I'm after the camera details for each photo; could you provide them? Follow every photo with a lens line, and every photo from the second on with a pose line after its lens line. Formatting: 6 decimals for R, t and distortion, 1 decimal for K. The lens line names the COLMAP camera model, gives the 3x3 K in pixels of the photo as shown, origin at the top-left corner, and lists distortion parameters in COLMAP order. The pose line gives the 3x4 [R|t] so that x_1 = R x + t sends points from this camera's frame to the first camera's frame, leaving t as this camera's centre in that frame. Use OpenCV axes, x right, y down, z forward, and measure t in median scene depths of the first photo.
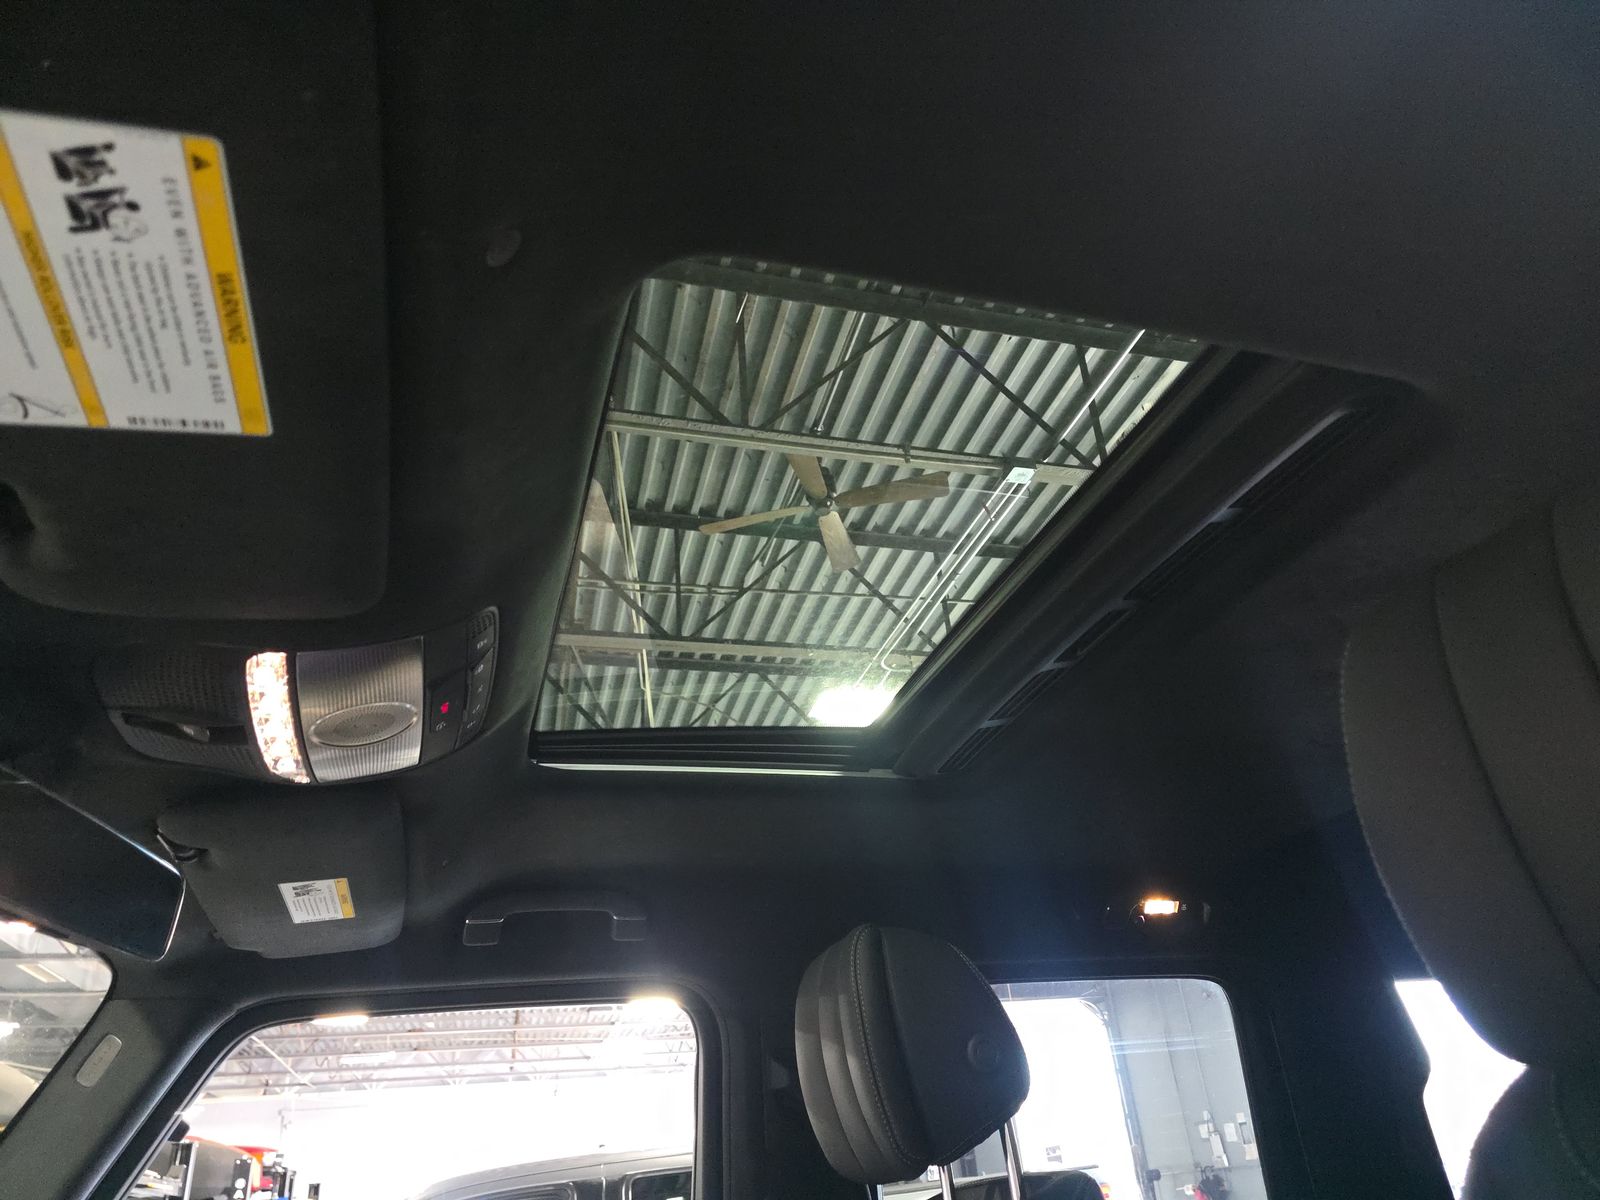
lens RADIAL K [[1058.7, 0, 835.3], [0, 1058.7, 624.8], [0, 0, 1]] dist [0.002611, -0.000255]
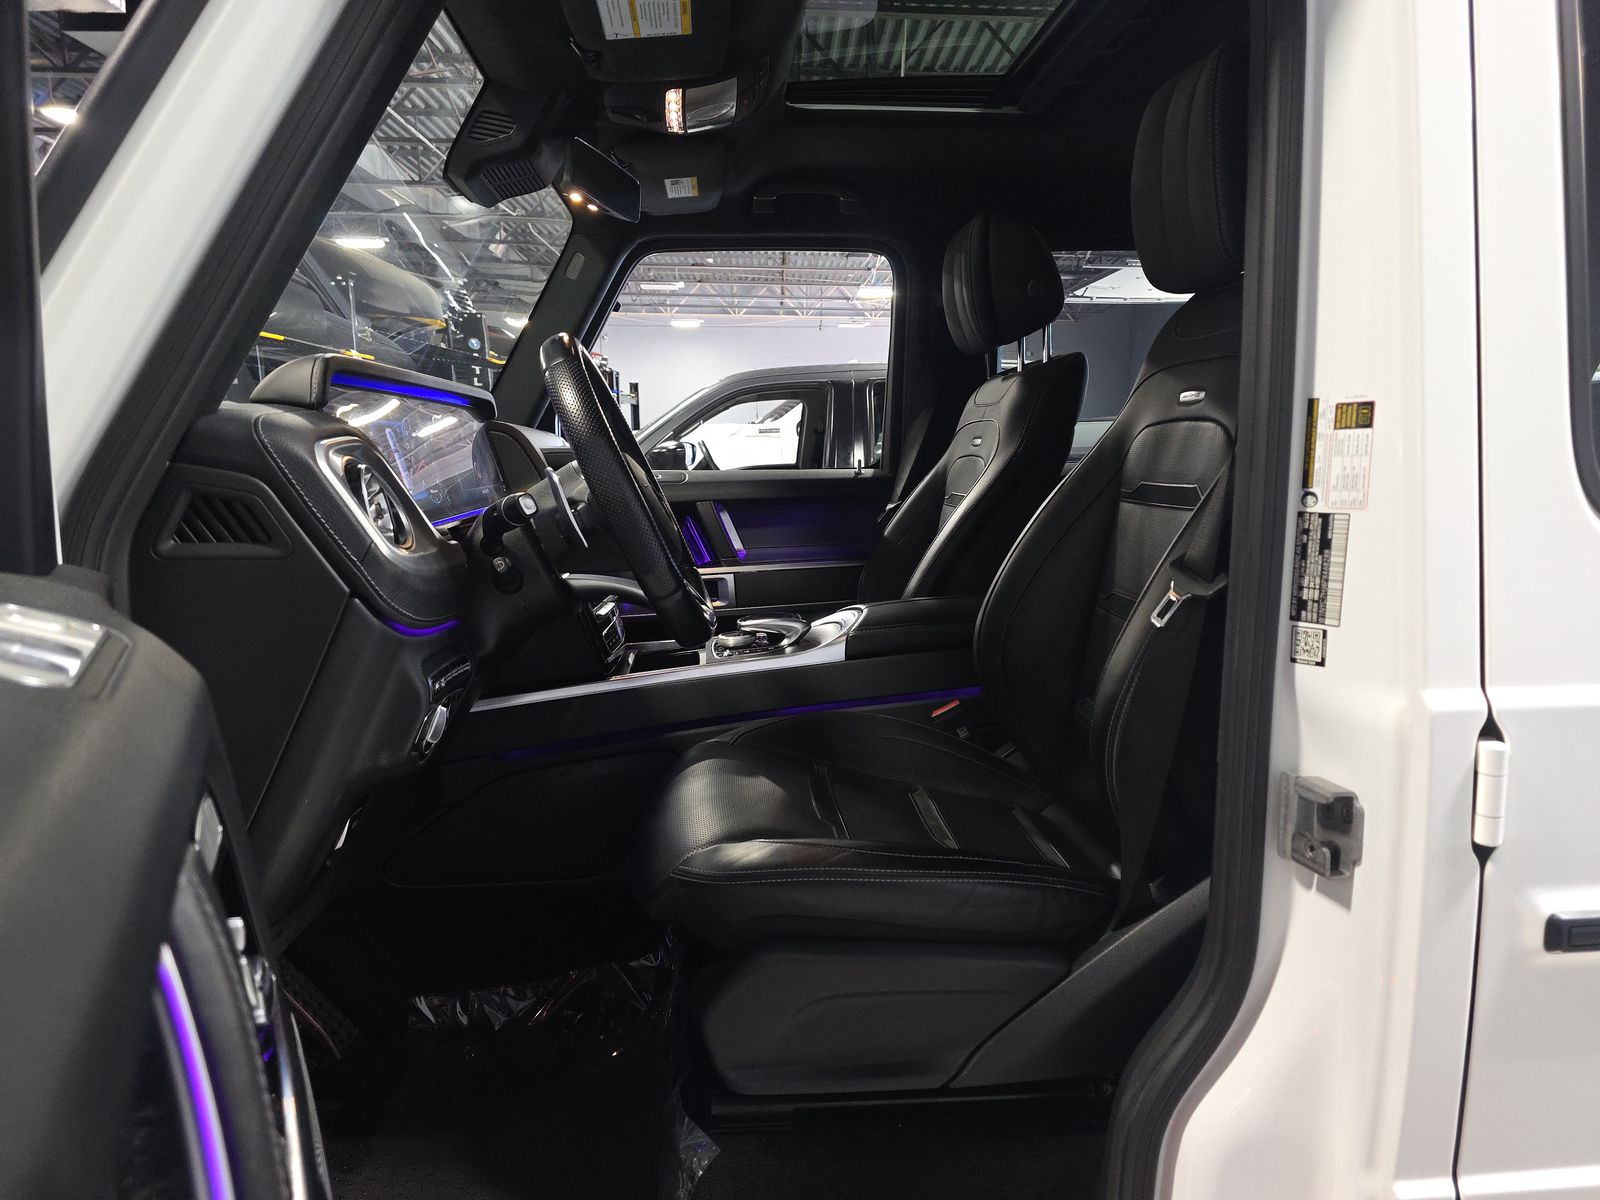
lens RADIAL K [[1086.2, 0, 827.4], [0, 1086.2, 611.4], [0, 0, 1]] dist [0.042899, -0.039478]
pose [[0.970738, 0.123684, -0.205838, 0.026868], [0.028141, 0.792663, 0.609010, -0.033903], [0.238485, -0.596982, 0.765988, -0.092880]]
